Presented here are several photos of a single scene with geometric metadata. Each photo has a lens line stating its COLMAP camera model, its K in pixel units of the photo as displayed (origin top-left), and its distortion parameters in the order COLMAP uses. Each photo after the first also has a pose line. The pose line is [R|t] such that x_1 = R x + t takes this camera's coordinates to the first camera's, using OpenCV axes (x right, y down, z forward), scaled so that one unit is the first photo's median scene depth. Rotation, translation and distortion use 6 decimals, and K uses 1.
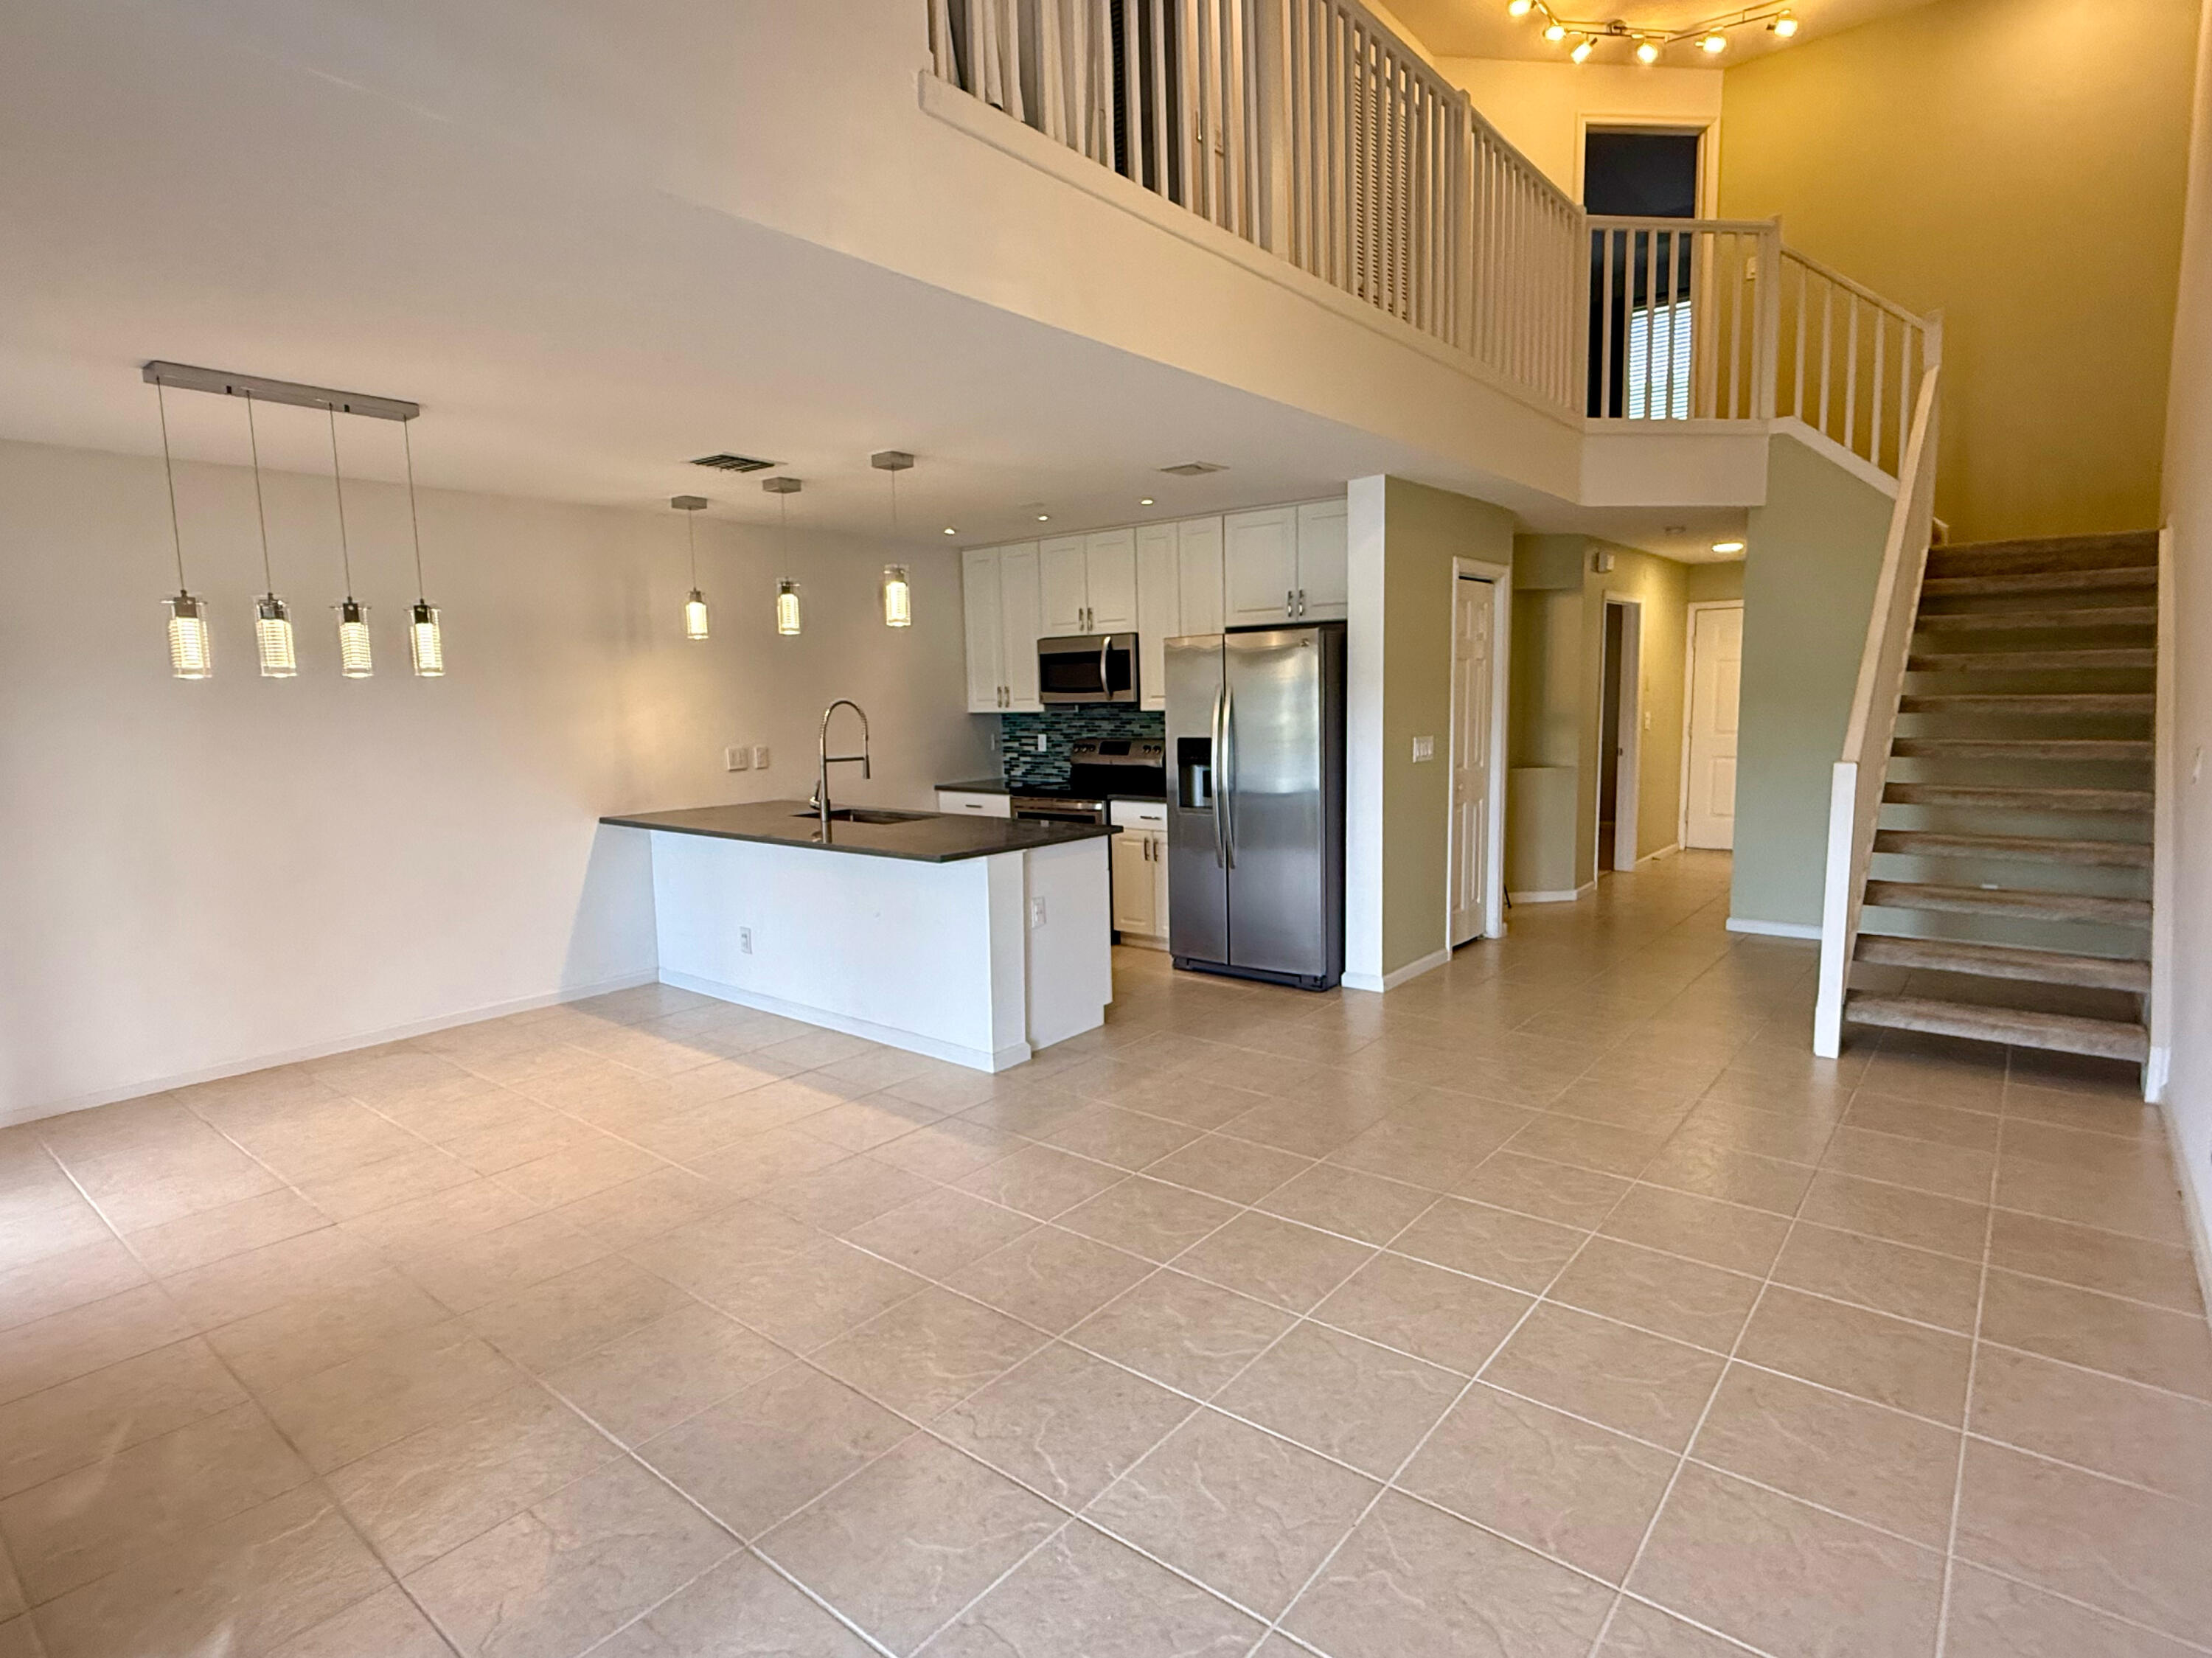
lens RADIAL K [[1142.9, 0, 1104.0], [0, 1142.9, 838.0], [0, 0, 1]] dist [0.003762, 0.000926]
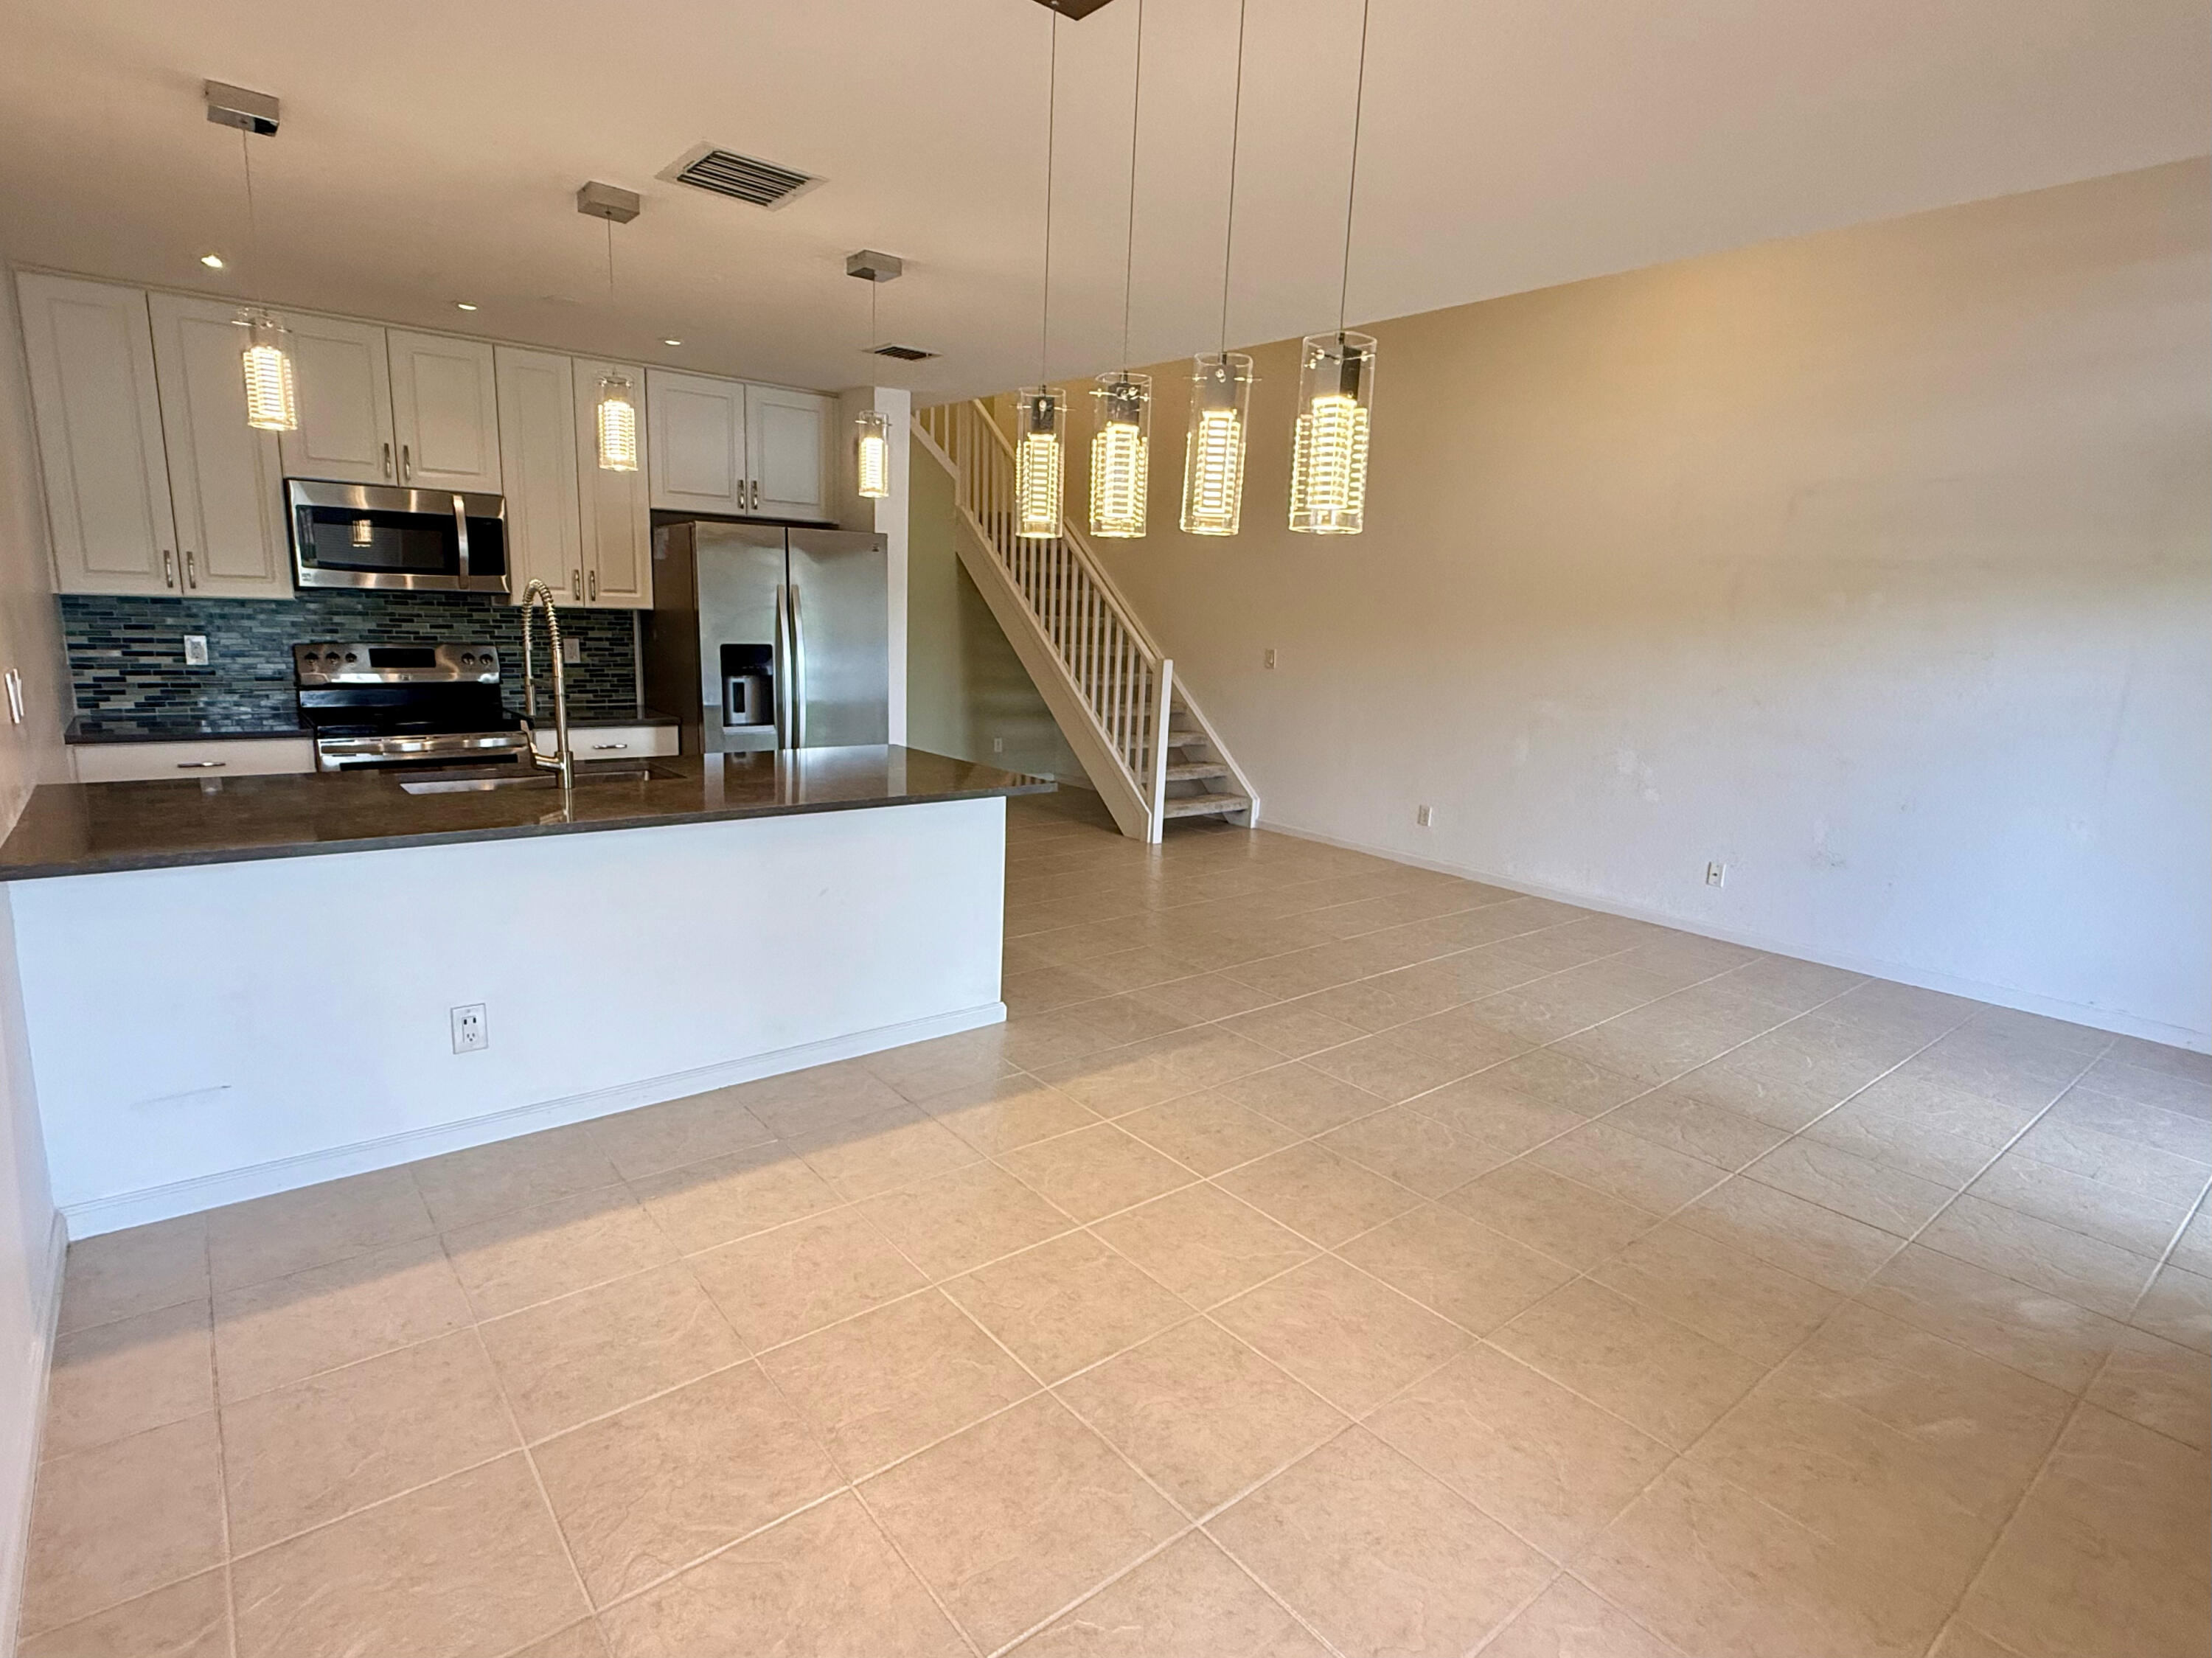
lens RADIAL K [[1142.9, 0, 1101.3], [0, 1142.9, 827.2], [0, 0, 1]] dist [0.003762, 0.000926]
pose [[0.200287, -0.157975, 0.966917, -0.710226], [0.081663, 0.986172, 0.144205, -0.053091], [-0.976328, 0.050079, 0.210418, 0.555881]]
